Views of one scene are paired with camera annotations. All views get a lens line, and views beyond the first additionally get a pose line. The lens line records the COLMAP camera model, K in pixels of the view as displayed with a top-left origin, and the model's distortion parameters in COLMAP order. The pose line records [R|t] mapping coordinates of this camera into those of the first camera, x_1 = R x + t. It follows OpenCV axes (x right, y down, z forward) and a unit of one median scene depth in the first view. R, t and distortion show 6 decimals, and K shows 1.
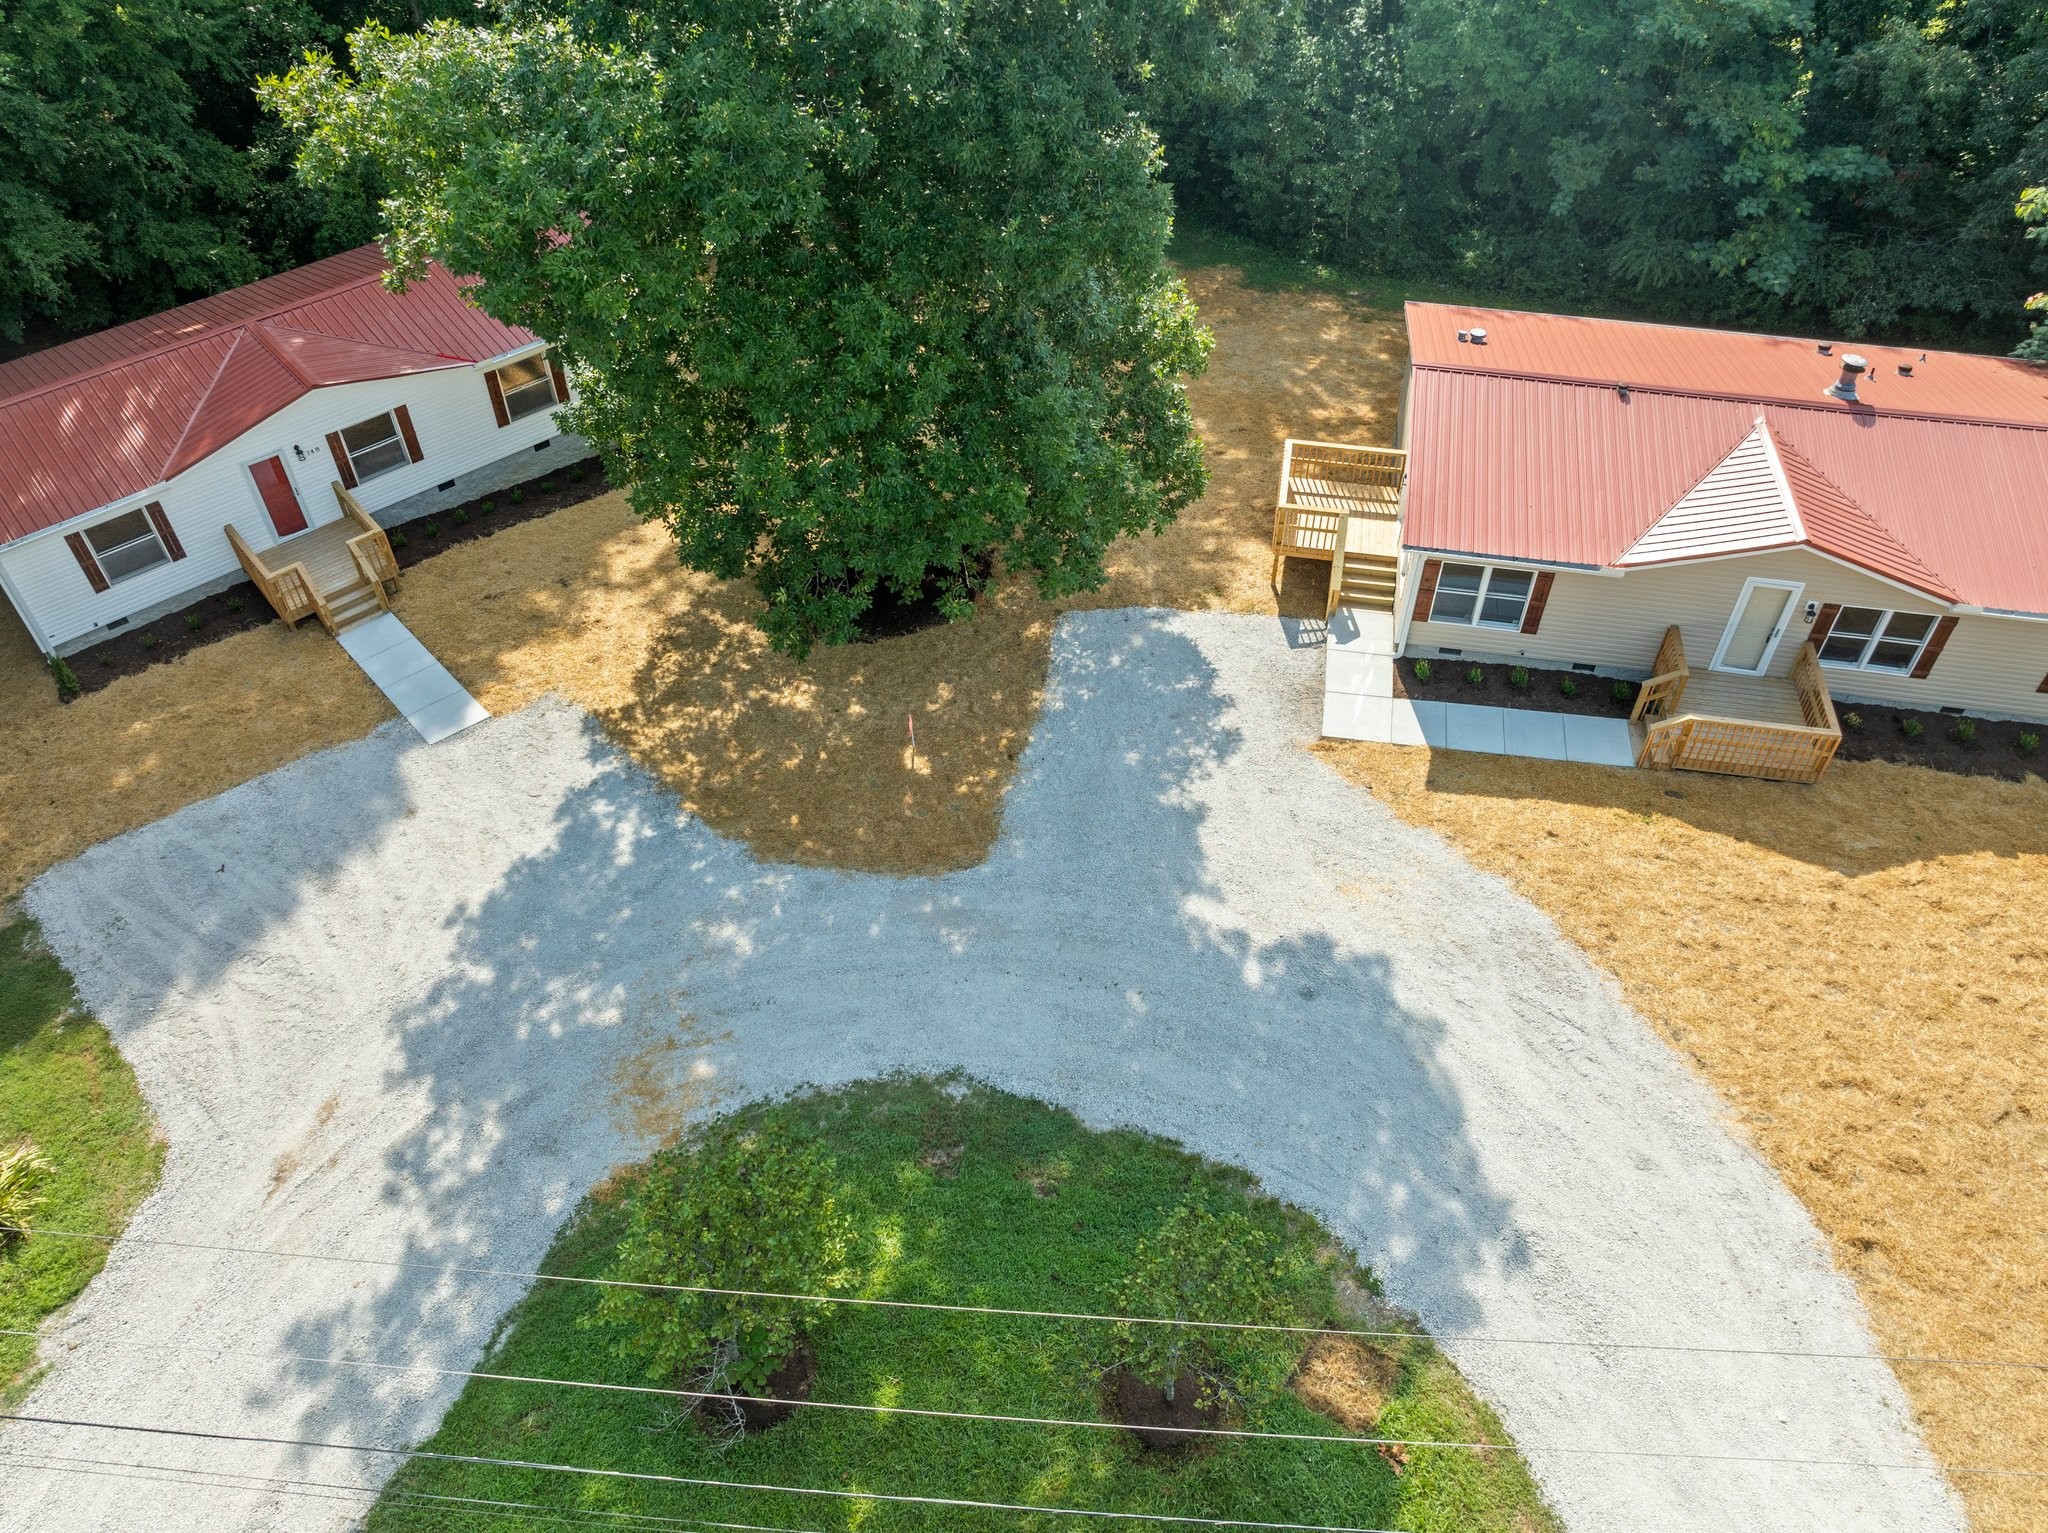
lens RADIAL K [[1416.6, 0, 1024.7], [0, 1416.6, 776.1], [0, 0, 1]] dist [-0.045019, -0.004387]
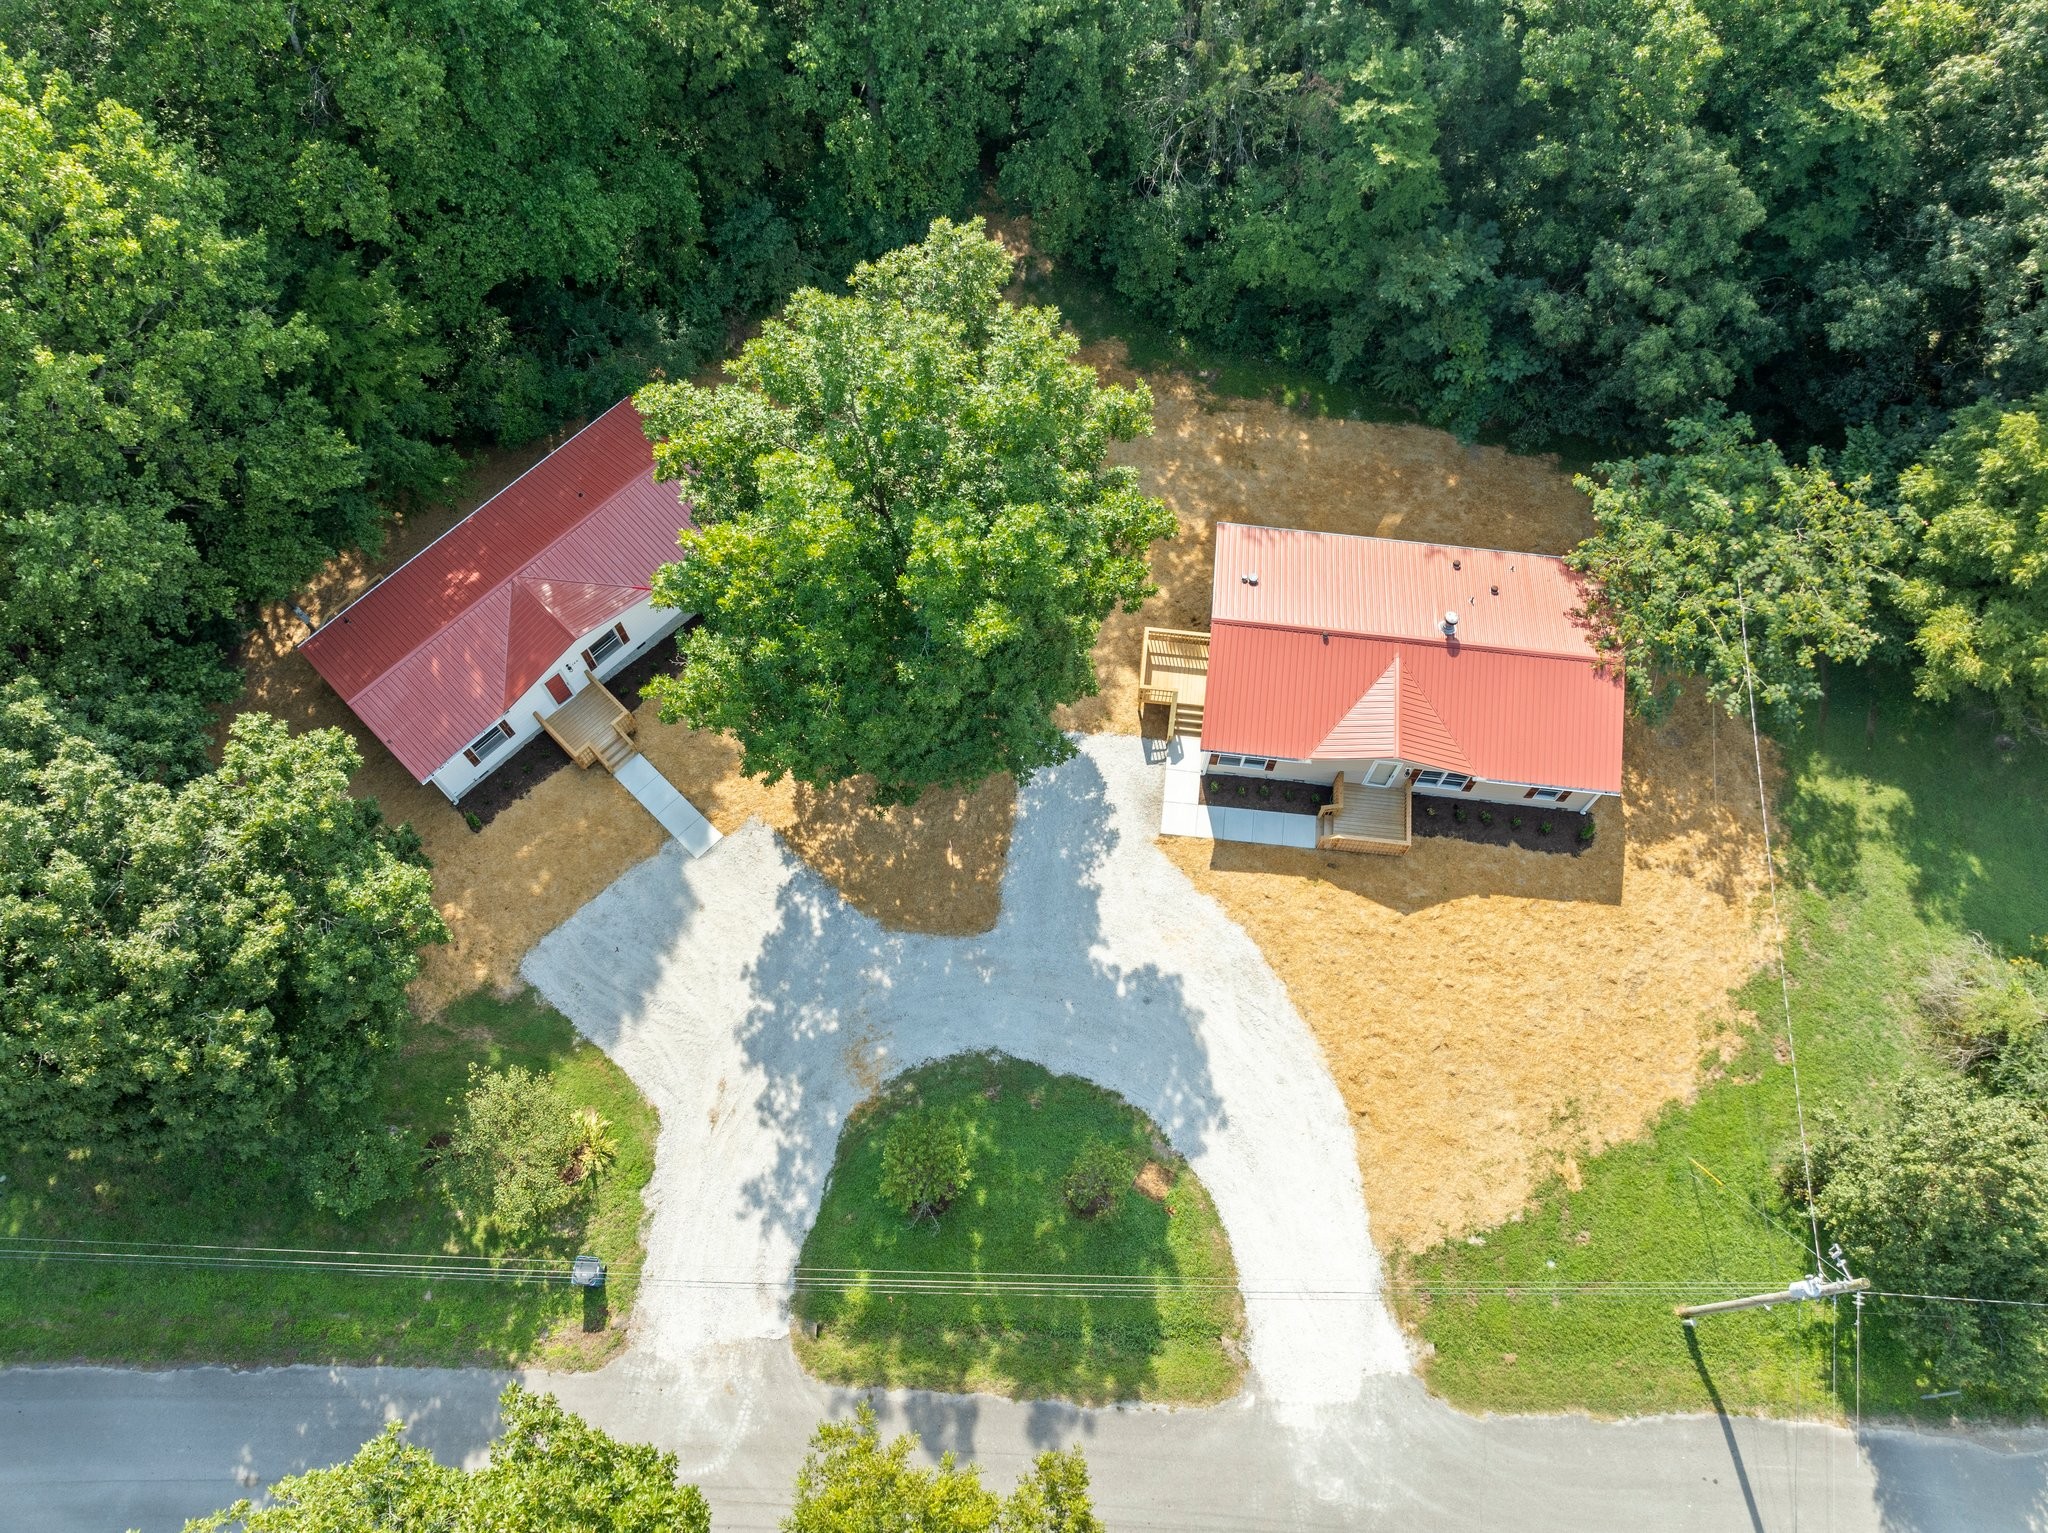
lens RADIAL K [[1416.6, 0, 1018.7], [0, 1416.6, 755.7], [0, 0, 1]] dist [-0.045019, -0.004387]
pose [[0.997531, -0.059206, 0.037771, -0.053332], [0.042095, 0.934593, 0.353220, -0.840383], [-0.056213, -0.350757, 0.934778, -0.793597]]
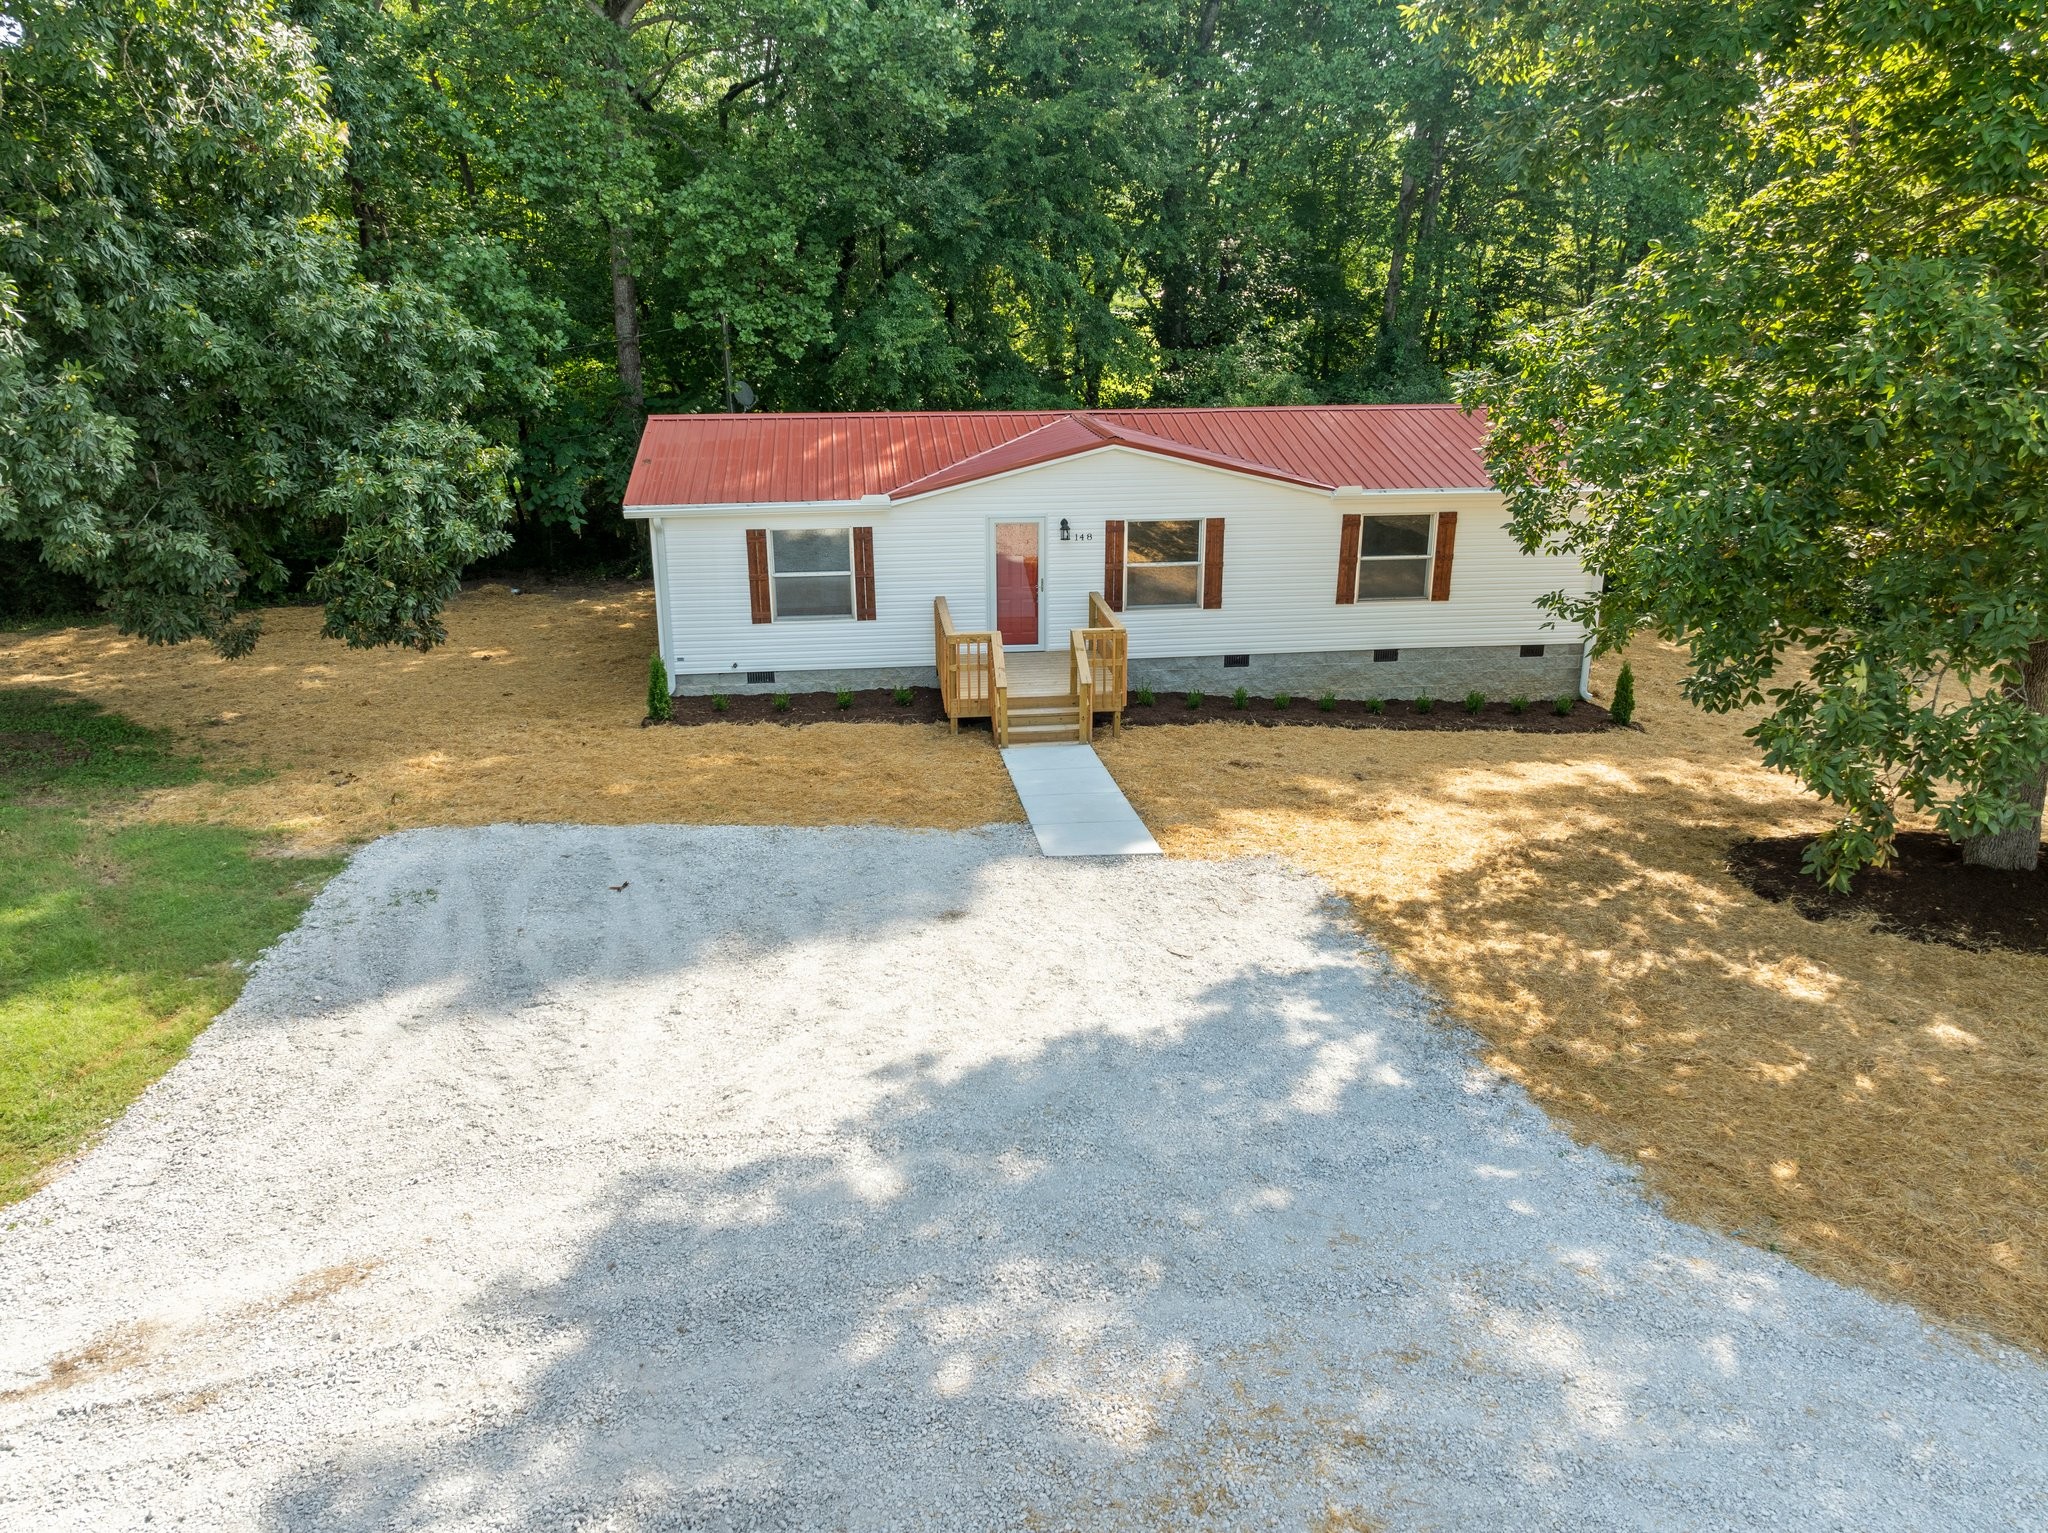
lens RADIAL K [[1416.6, 0, 1031.5], [0, 1416.6, 759.6], [0, 0, 1]] dist [-0.045019, -0.004387]
pose [[0.820483, 0.179697, -0.542693, -0.141792], [-0.404092, 0.853802, -0.328224, 0.131833], [0.404372, 0.488601, 0.773145, 0.576434]]
